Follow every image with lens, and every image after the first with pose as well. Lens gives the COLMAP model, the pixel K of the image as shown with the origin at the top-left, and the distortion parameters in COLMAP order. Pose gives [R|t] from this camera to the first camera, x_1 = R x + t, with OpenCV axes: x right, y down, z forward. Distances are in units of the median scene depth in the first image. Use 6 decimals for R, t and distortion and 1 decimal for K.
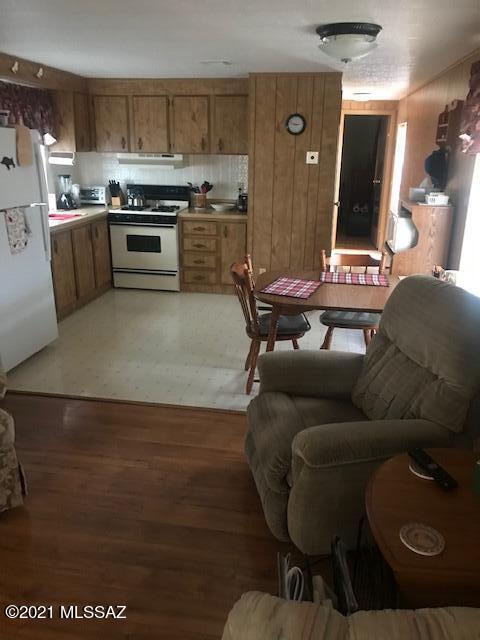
lens RADIAL K [[521.1, 0, 240.0], [0, 521.1, 320.0], [0, 0, 1]] dist [0.000358, -0.001255]
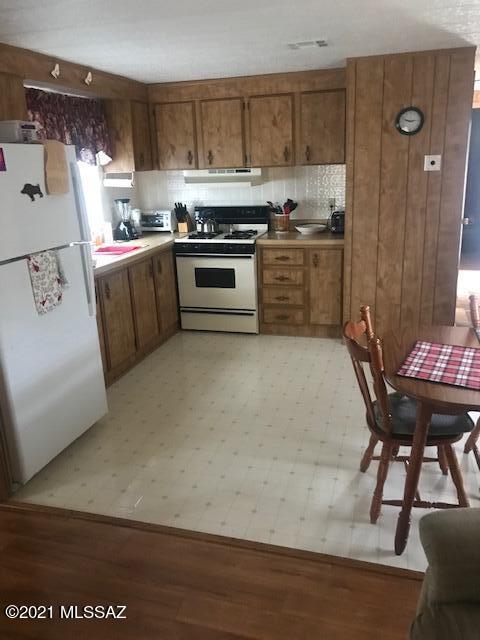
lens RADIAL K [[514.4, 0, 240.0], [0, 514.4, 320.0], [0, 0, 1]] dist [0.004698, -0.011733]
pose [[0.990727, -0.013741, -0.135174, -0.038585], [0.011082, 0.999730, -0.020408, -0.065294], [0.135417, 0.018720, 0.990612, 0.207064]]
